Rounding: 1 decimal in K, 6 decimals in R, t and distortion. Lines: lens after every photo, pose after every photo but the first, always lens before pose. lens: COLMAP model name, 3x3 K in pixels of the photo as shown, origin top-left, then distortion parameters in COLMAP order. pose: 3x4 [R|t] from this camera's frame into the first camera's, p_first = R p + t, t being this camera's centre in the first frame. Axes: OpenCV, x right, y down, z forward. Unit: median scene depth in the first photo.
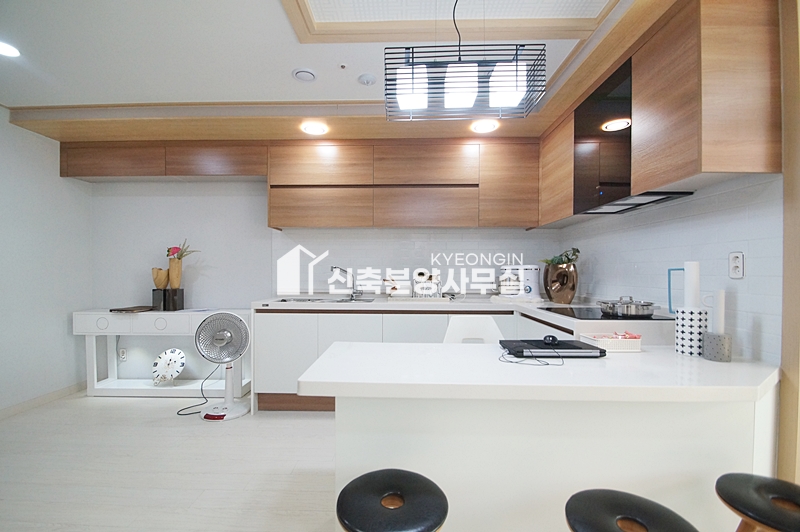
lens RADIAL K [[352.4, 0, 393.7], [0, 352.4, 272.7], [0, 0, 1]] dist [-0.004575, -0.000751]
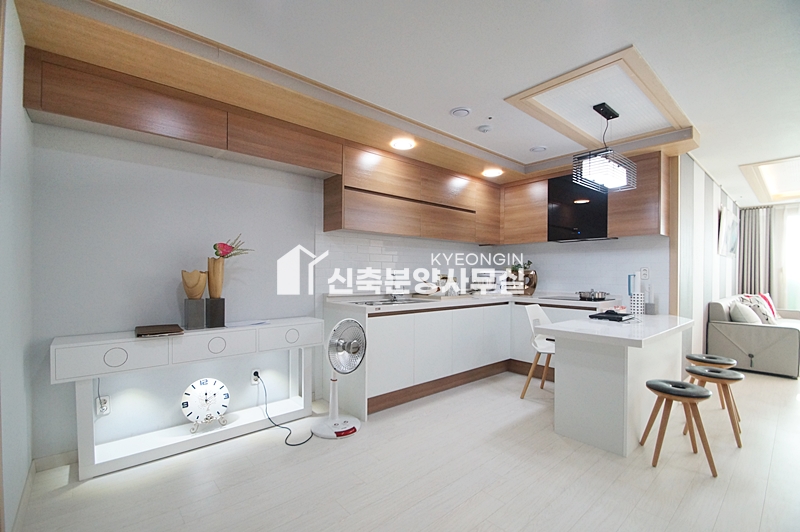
lens RADIAL K [[352.4, 0, 392.8], [0, 352.4, 270.8], [0, 0, 1]] dist [-0.004575, -0.000751]
pose [[0.742677, 0.006340, 0.669620, -0.905327], [-0.003759, 0.999979, -0.005299, -0.010647], [-0.669640, 0.001418, 0.742685, 0.195948]]
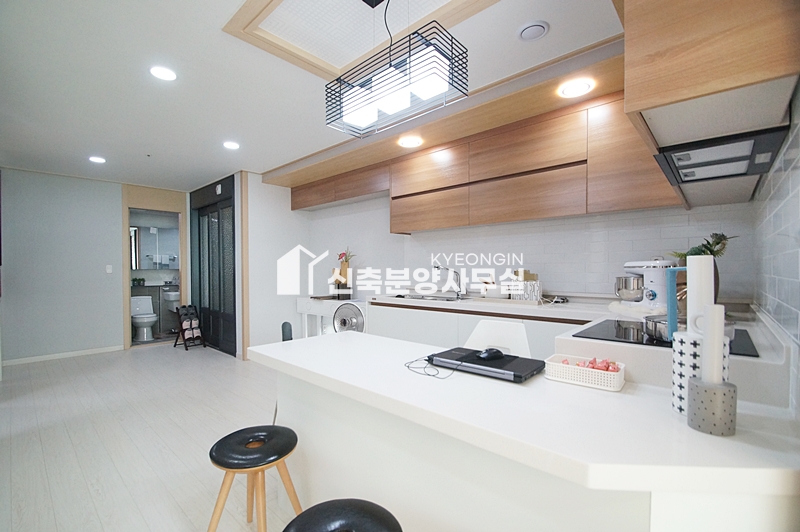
lens RADIAL K [[352.4, 0, 392.6], [0, 352.4, 270.9], [0, 0, 1]] dist [-0.004575, -0.000751]
pose [[0.752428, -0.003309, -0.658667, 0.429318], [0.007150, 0.999969, 0.003145, -0.006665], [0.658636, -0.007076, 0.752428, 0.114837]]
